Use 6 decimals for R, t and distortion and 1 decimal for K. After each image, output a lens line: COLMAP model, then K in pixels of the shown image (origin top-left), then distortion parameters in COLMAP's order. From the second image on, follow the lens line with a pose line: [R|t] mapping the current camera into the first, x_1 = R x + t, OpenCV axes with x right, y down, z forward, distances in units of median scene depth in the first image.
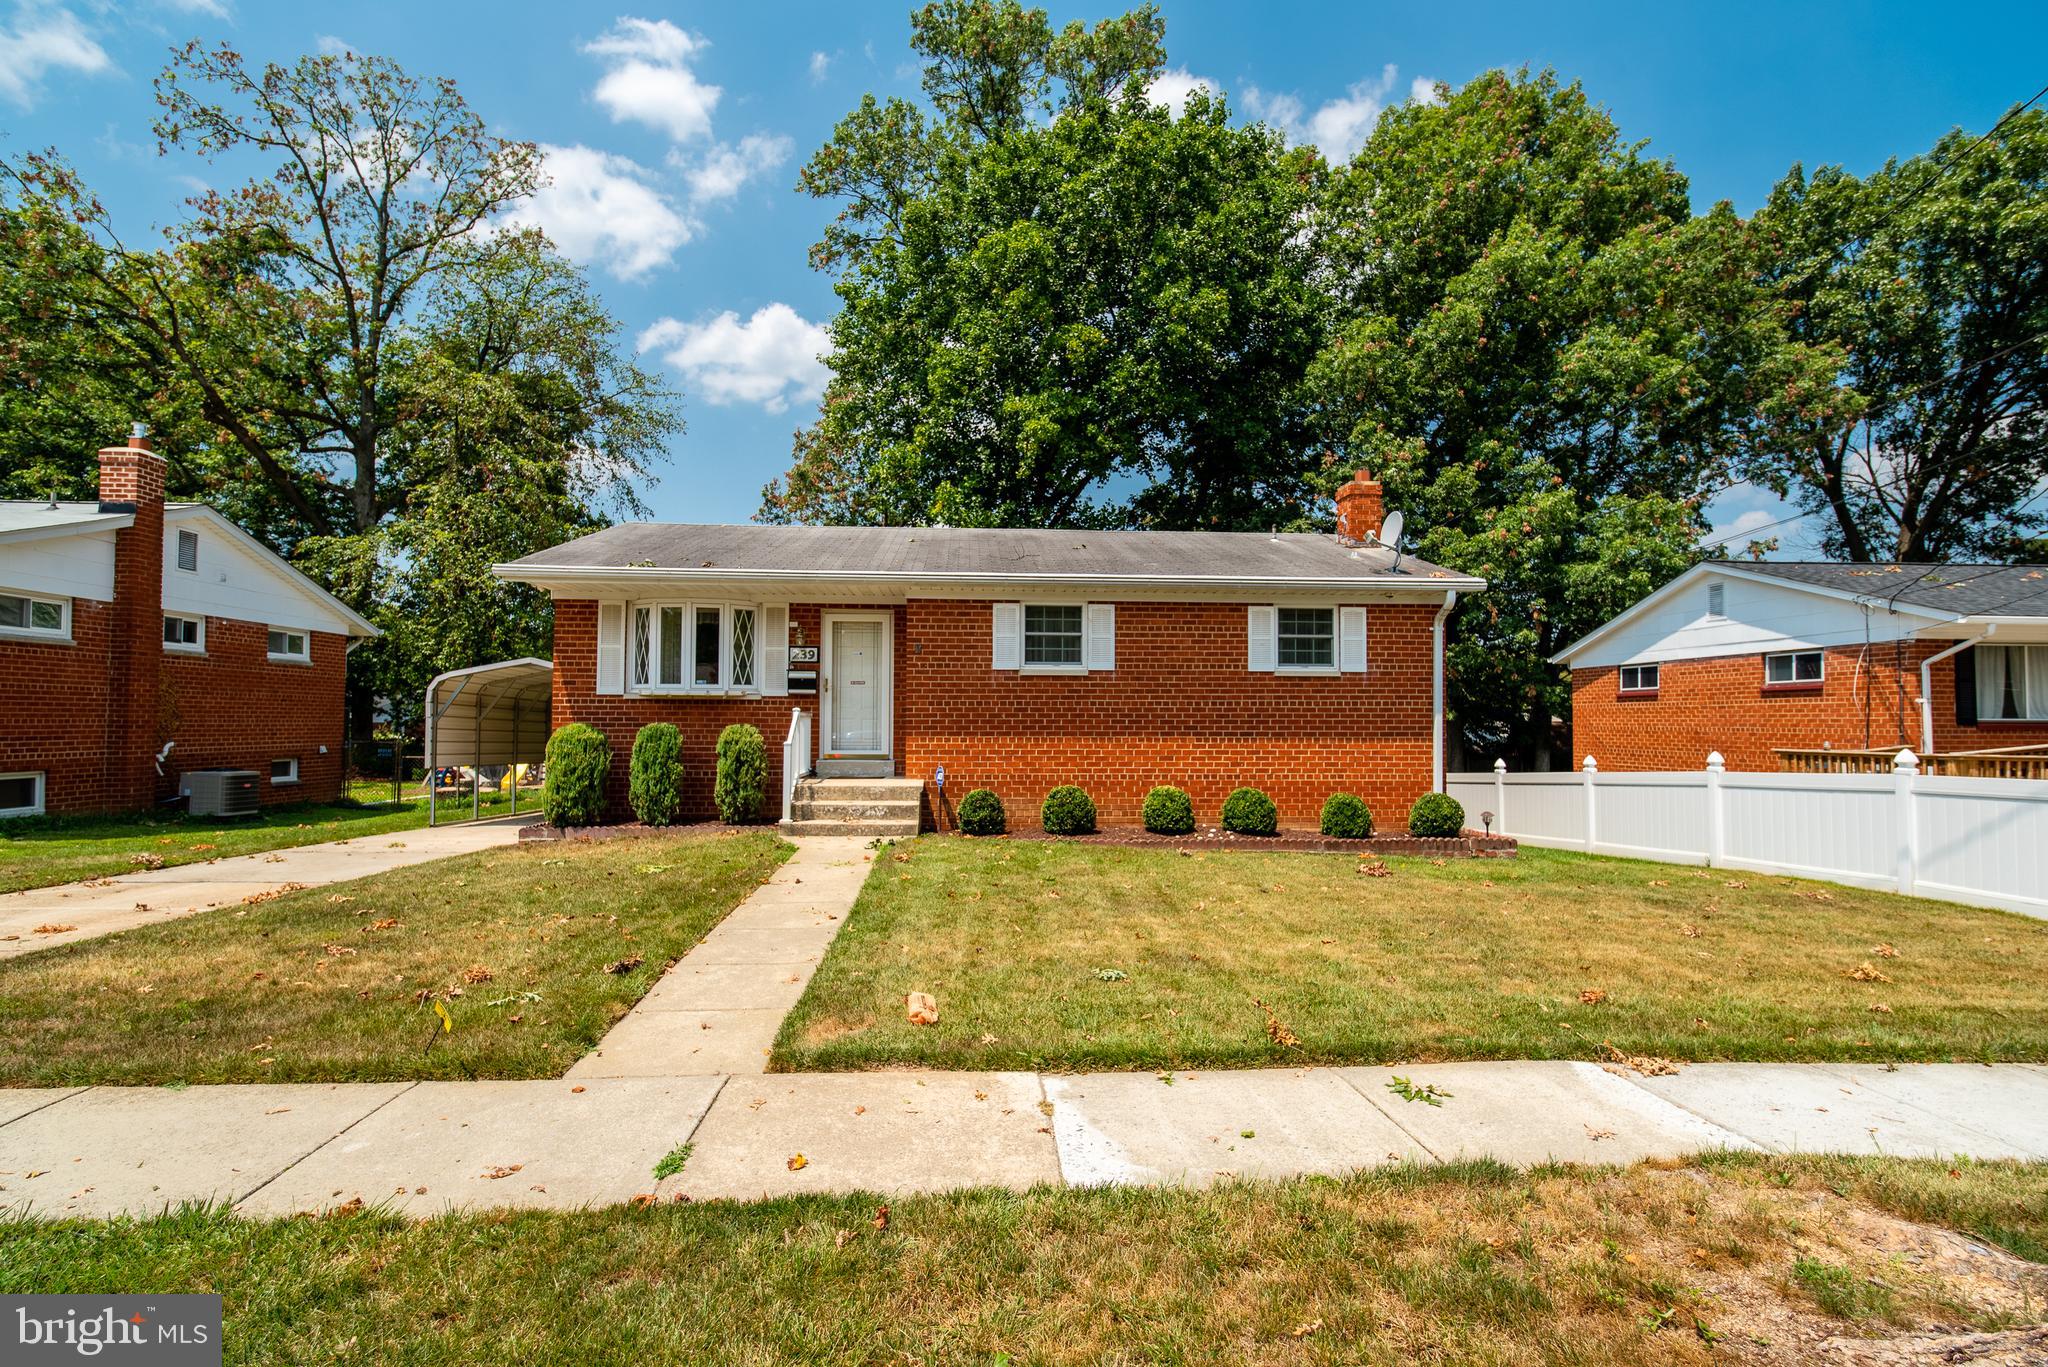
lens RADIAL K [[957.3, 0, 1014.2], [0, 957.3, 688.9], [0, 0, 1]] dist [-0.008246, 0.000593]
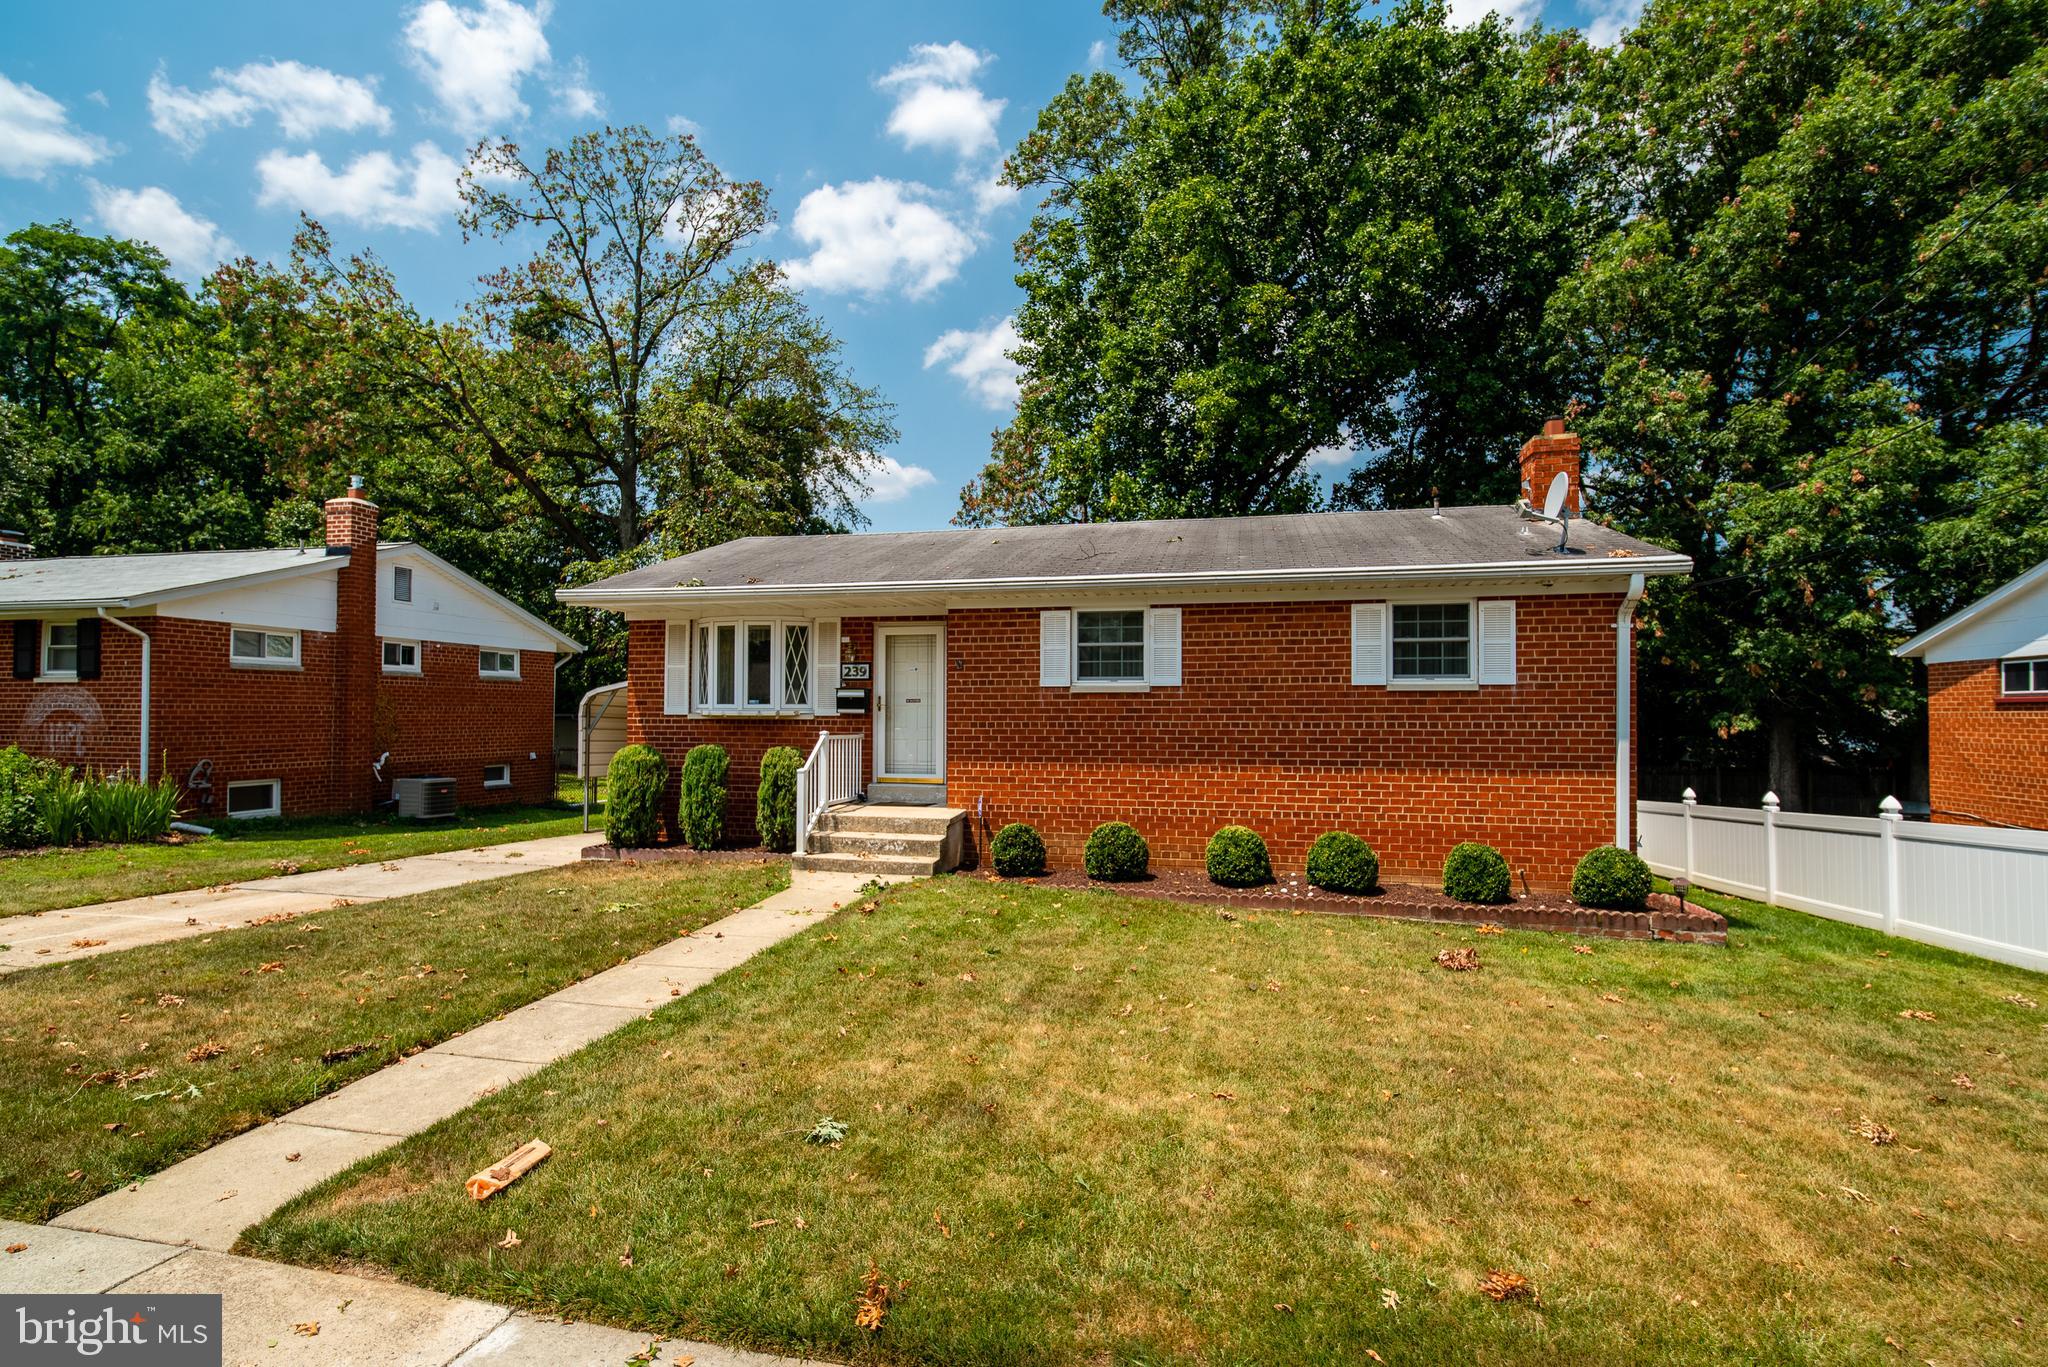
lens RADIAL K [[957.3, 0, 1011.1], [0, 957.3, 692.7], [0, 0, 1]] dist [-0.008246, 0.000593]
pose [[0.955309, -0.007436, -0.295516, 0.137910], [0.011178, 0.999877, 0.010977, -0.016058], [0.295398, -0.013789, 0.955275, 0.097664]]
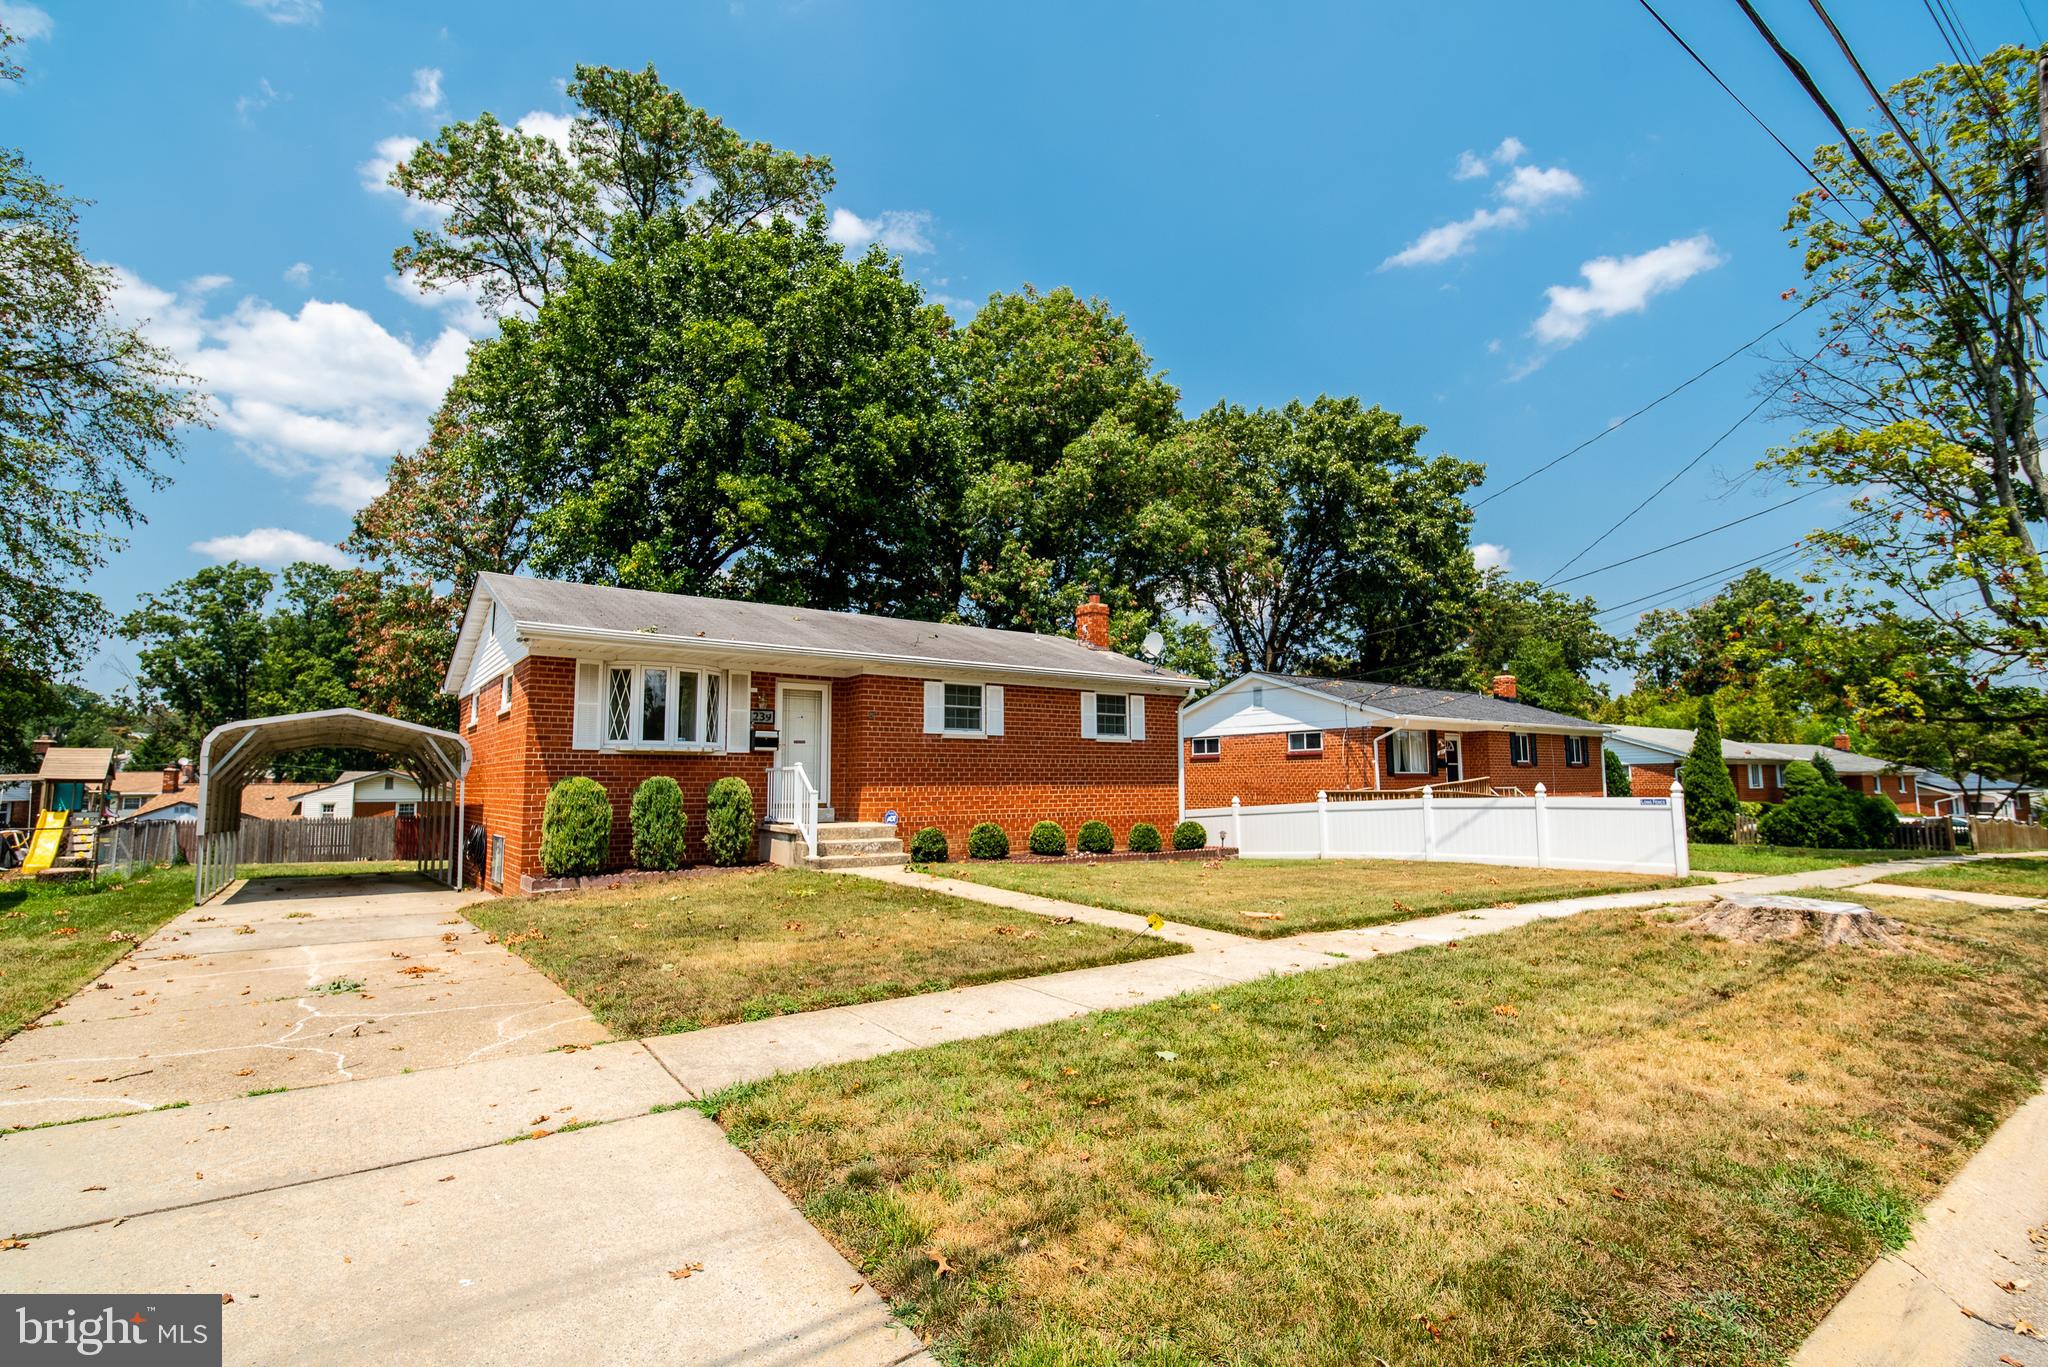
lens RADIAL K [[957.3, 0, 1028.1], [0, 957.3, 686.6], [0, 0, 1]] dist [-0.008246, 0.000593]
pose [[0.835750, 0.047388, 0.547062, -0.392727], [-0.009537, 0.997372, -0.071826, 0.005157], [-0.549028, 0.054811, 0.834005, -0.088392]]
